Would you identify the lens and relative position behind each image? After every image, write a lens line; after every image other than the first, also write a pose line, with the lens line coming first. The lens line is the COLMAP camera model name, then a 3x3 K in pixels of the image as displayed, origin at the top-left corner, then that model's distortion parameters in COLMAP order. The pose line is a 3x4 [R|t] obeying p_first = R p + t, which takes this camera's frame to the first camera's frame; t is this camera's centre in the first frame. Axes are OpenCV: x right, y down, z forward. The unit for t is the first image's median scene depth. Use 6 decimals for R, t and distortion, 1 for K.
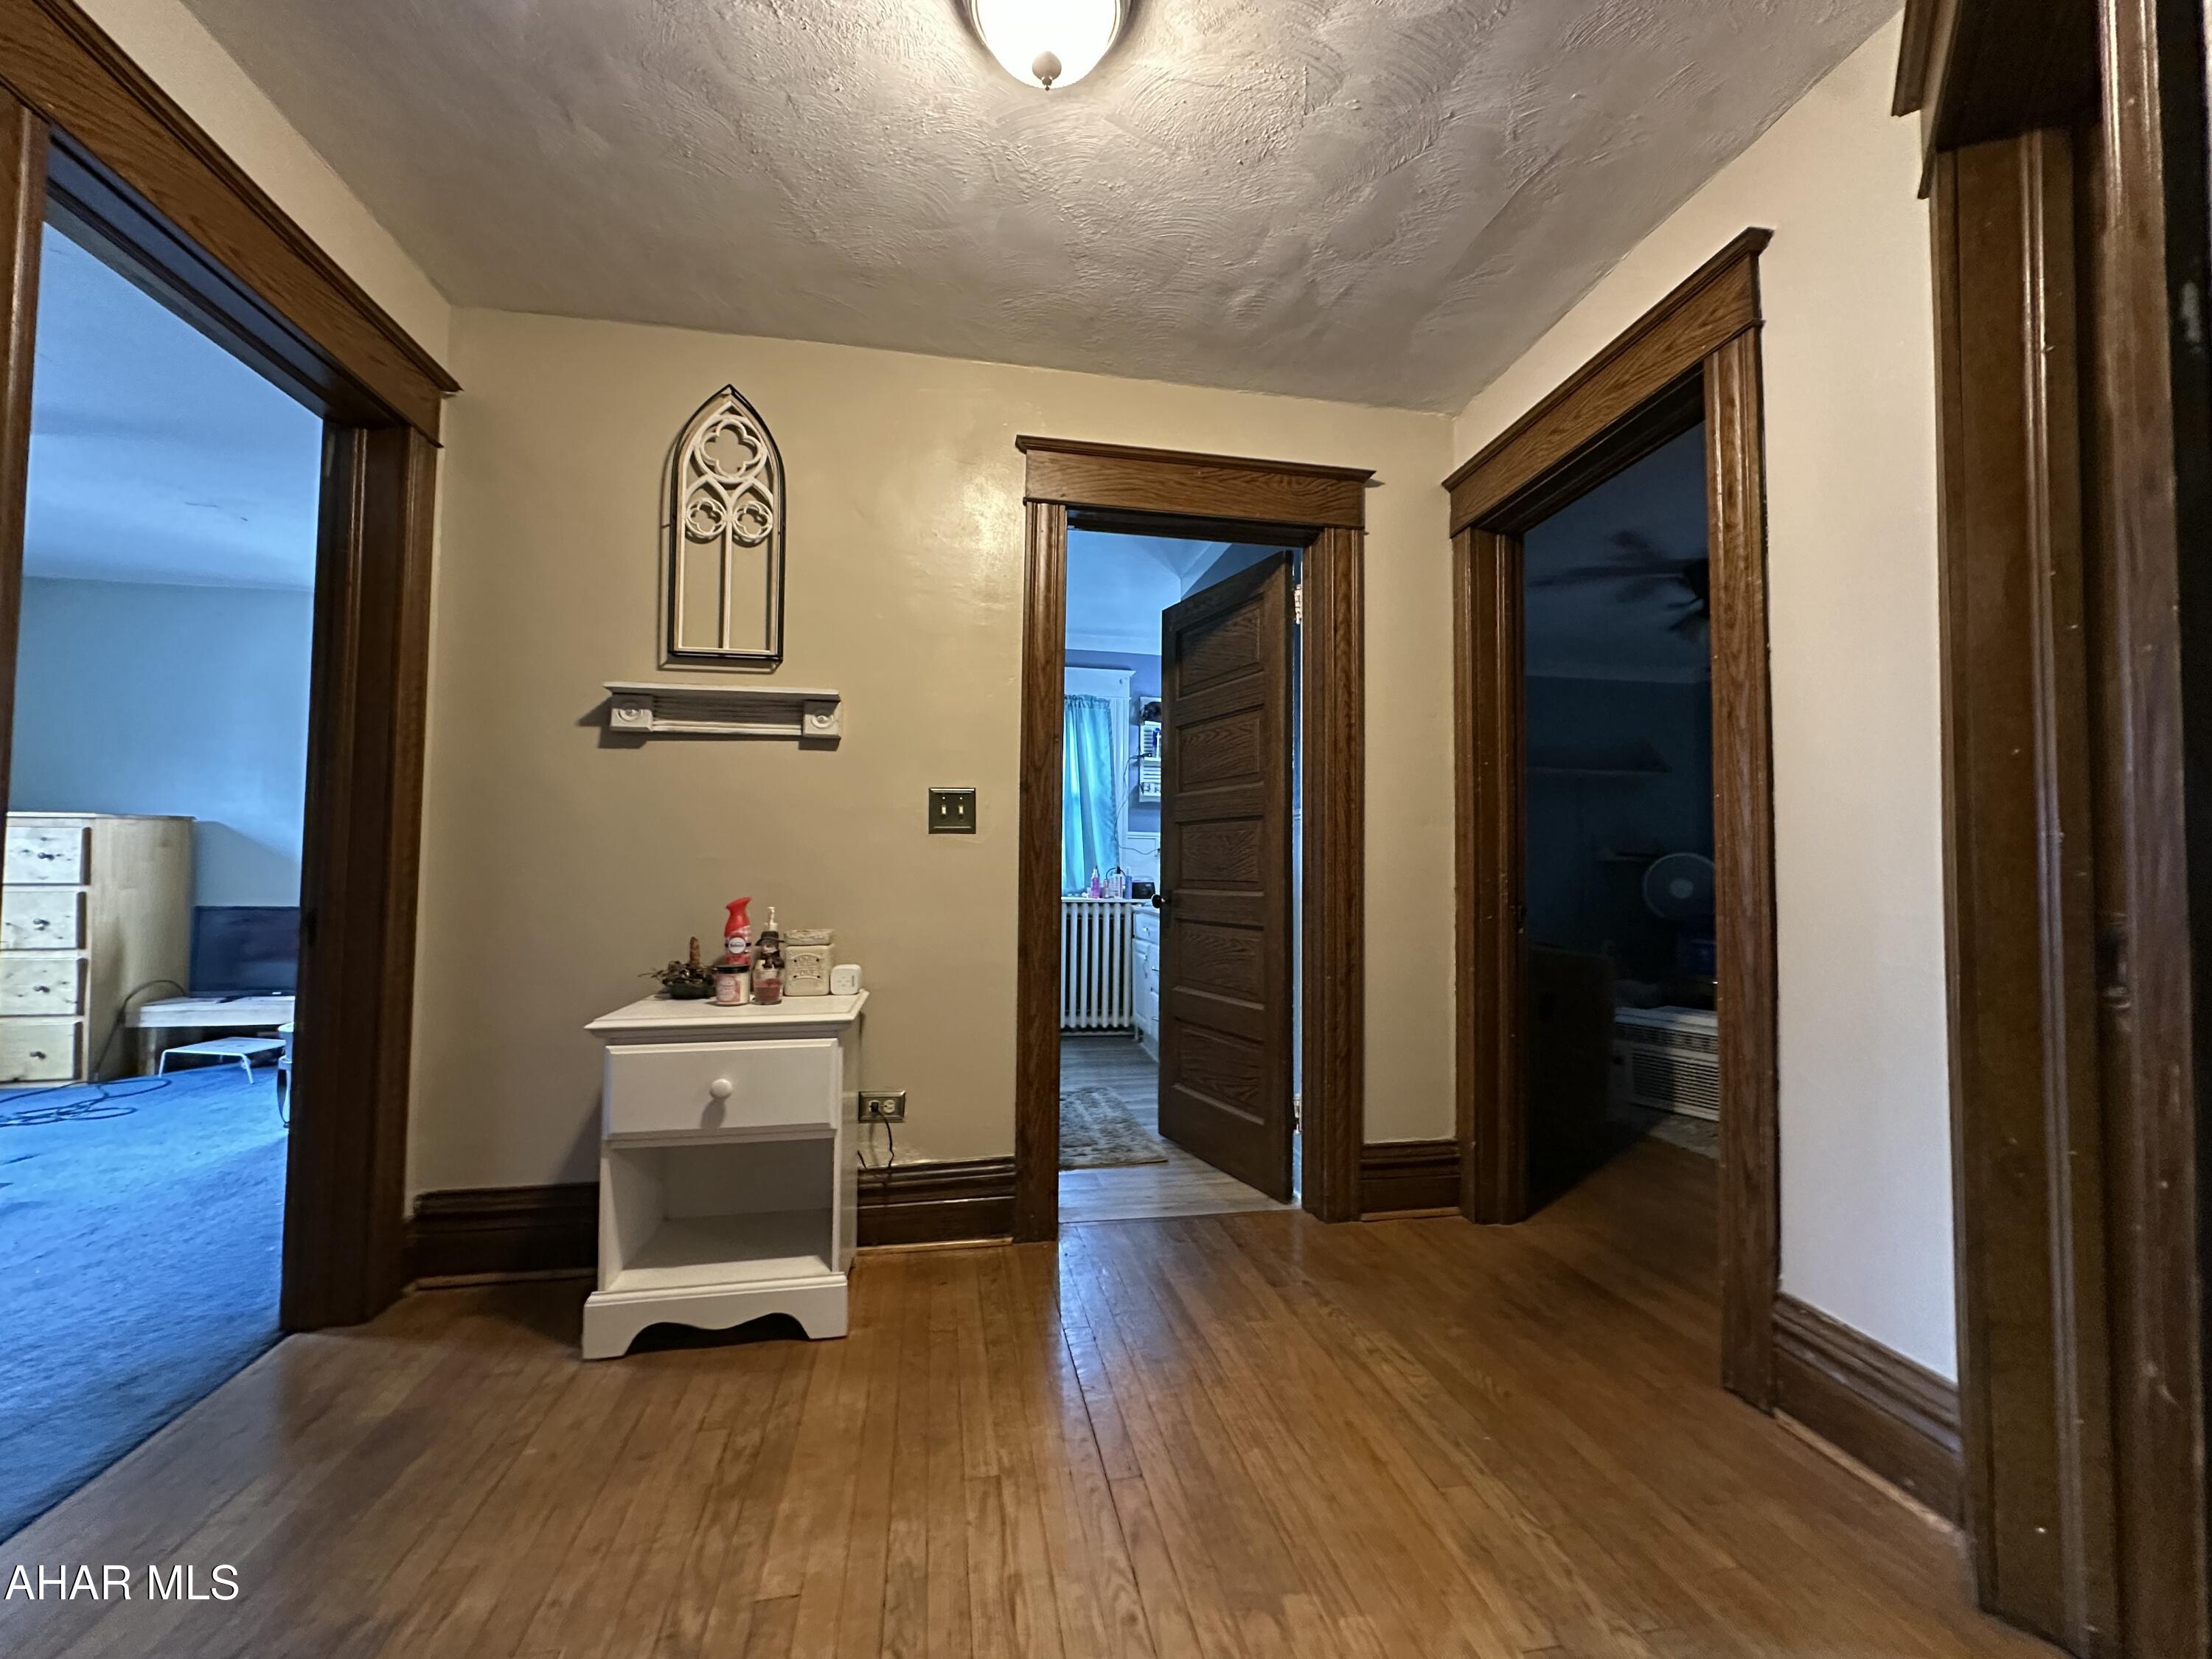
lens RADIAL K [[886.9, 0, 1110.3], [0, 886.9, 833.2], [0, 0, 1]] dist [-0.005794, 0.001959]
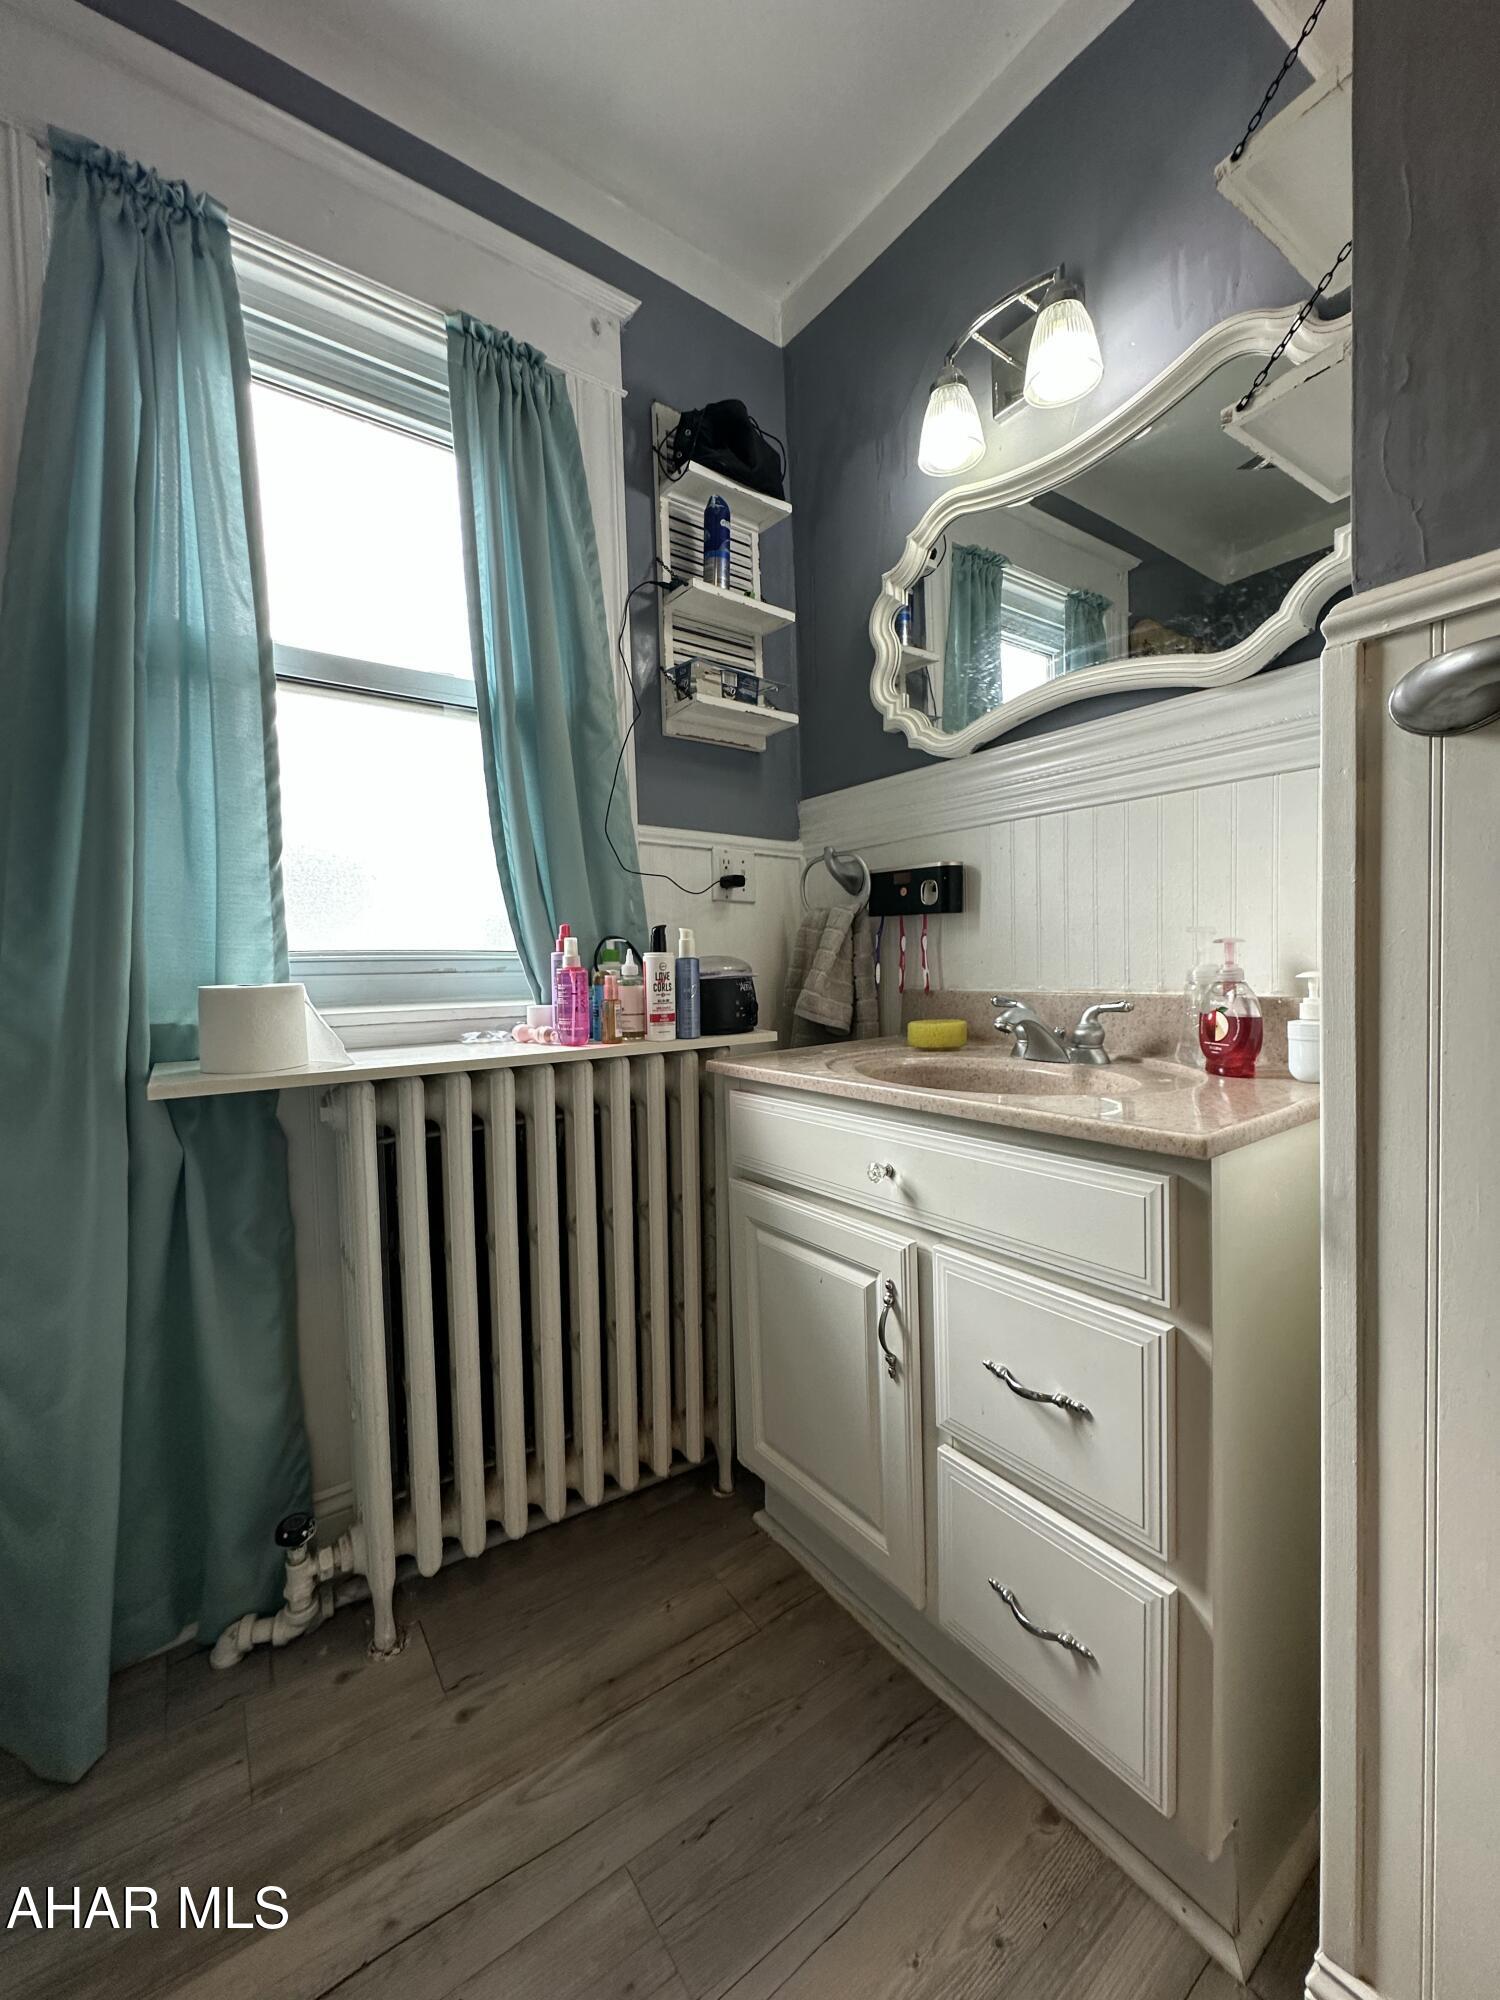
lens RADIAL K [[801.9, 0, 752.9], [0, 801.9, 997.8], [0, 0, 1]] dist [-0.005794, 0.001959]
pose [[0.906679, -0.051653, 0.418647, -0.069844], [0.018516, 0.996391, 0.082835, 0.039879], [-0.421414, -0.067353, 0.904364, 0.756338]]
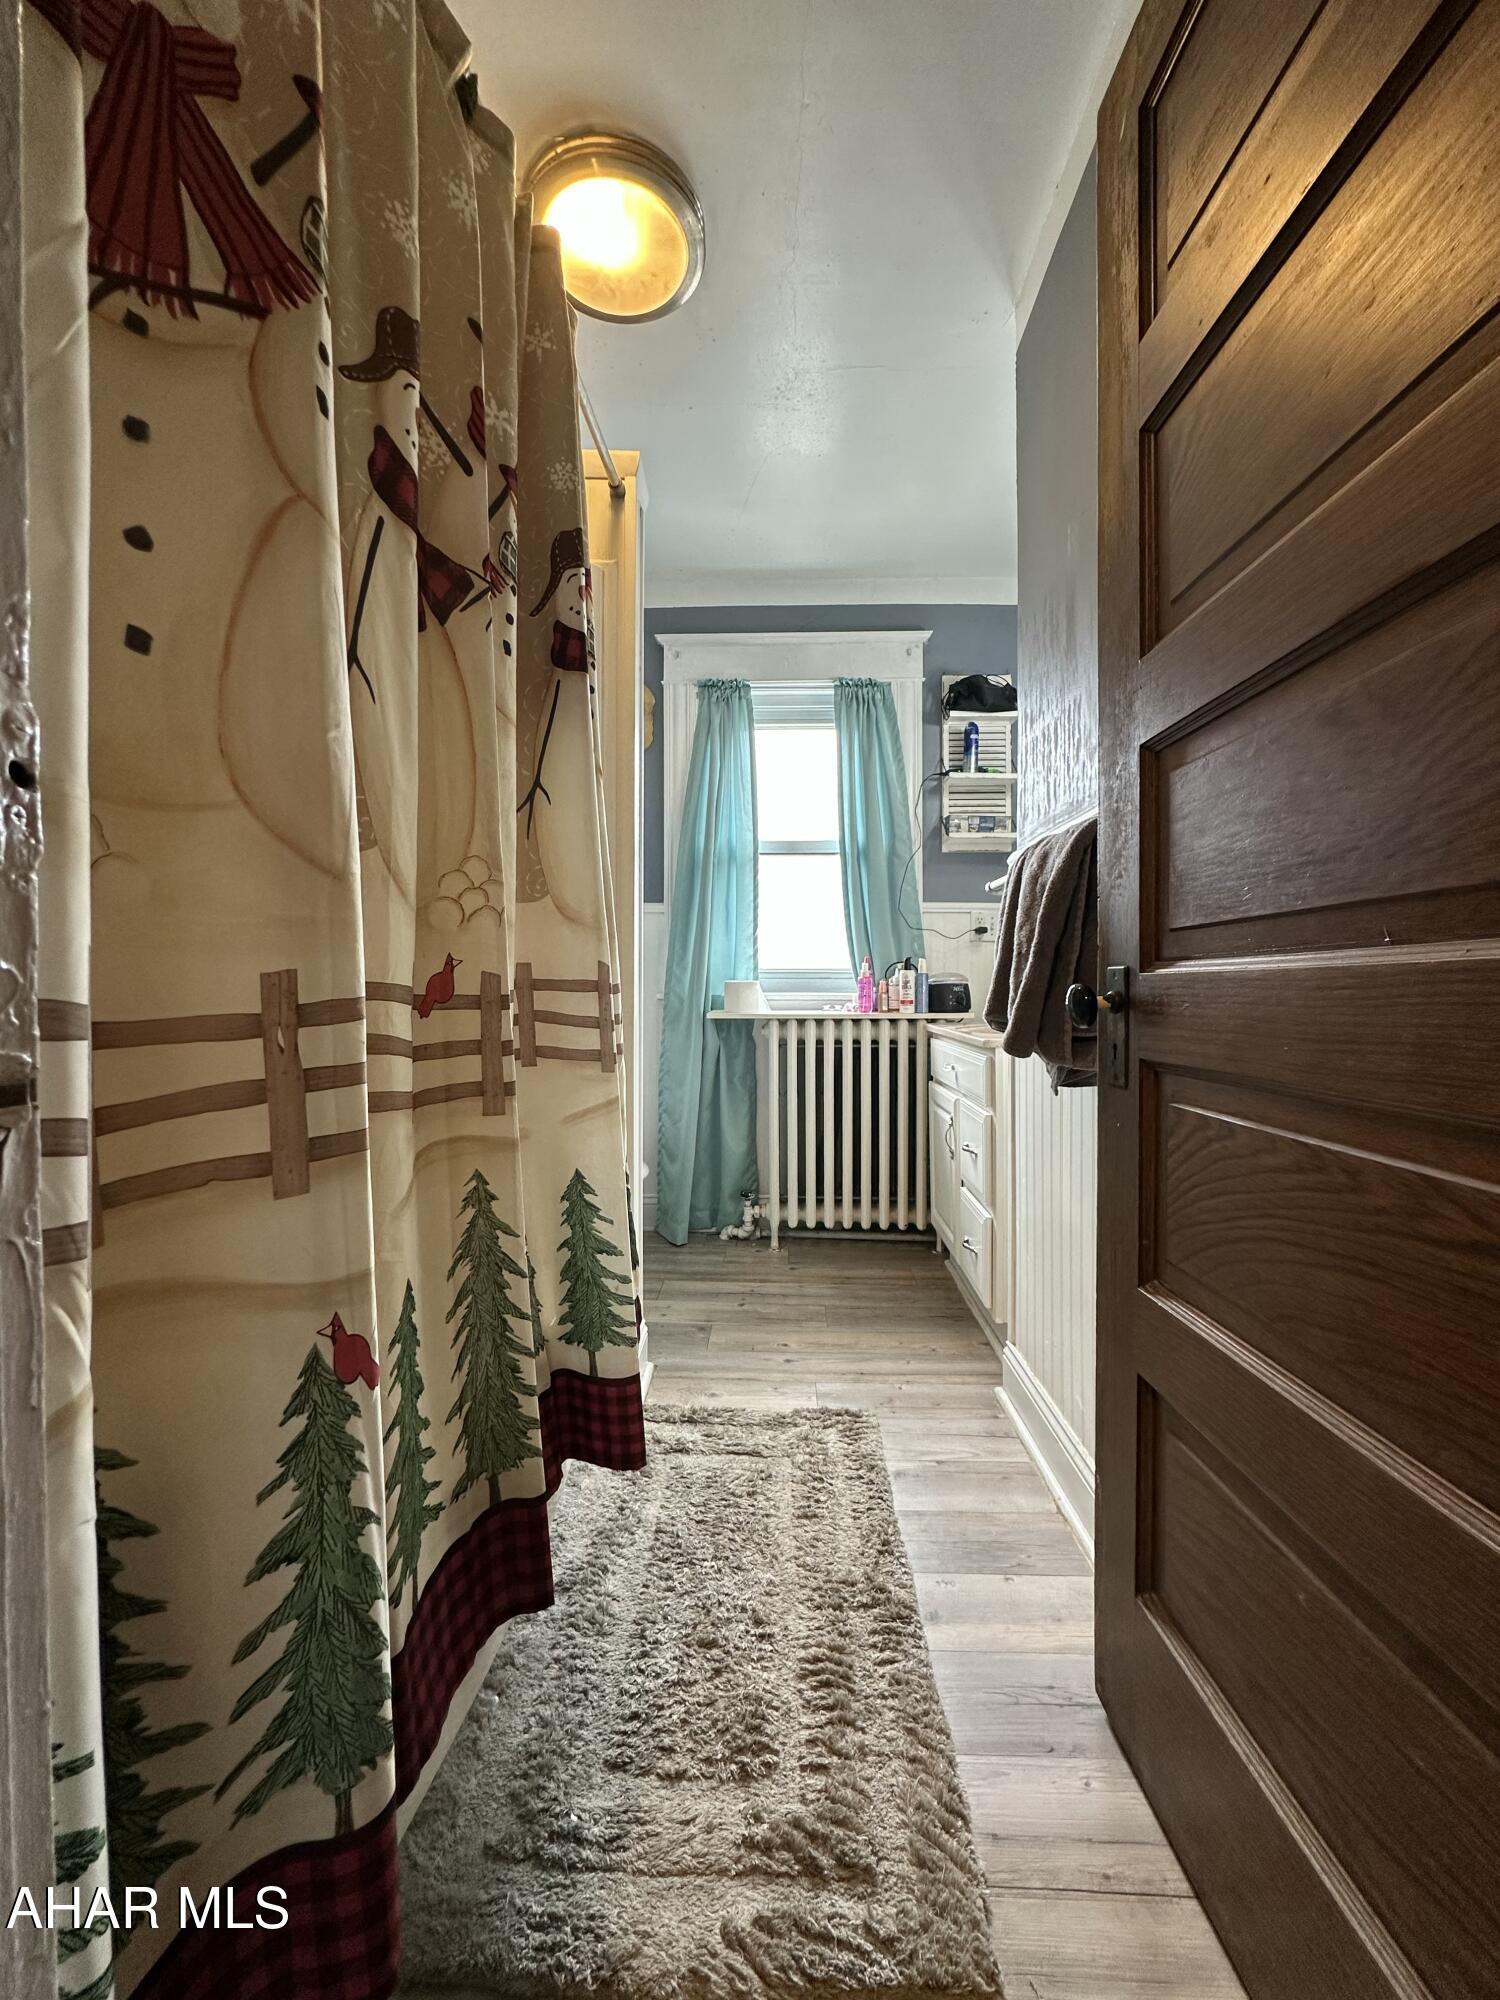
lens RADIAL K [[801.9, 0, 744.5], [0, 801.9, 996.5], [0, 0, 1]] dist [-0.005794, 0.001959]
pose [[0.972354, -0.010701, -0.233268, 0.030005], [0.022653, 0.998560, 0.048619, 0.035211], [0.232412, -0.052559, 0.971196, 0.462376]]
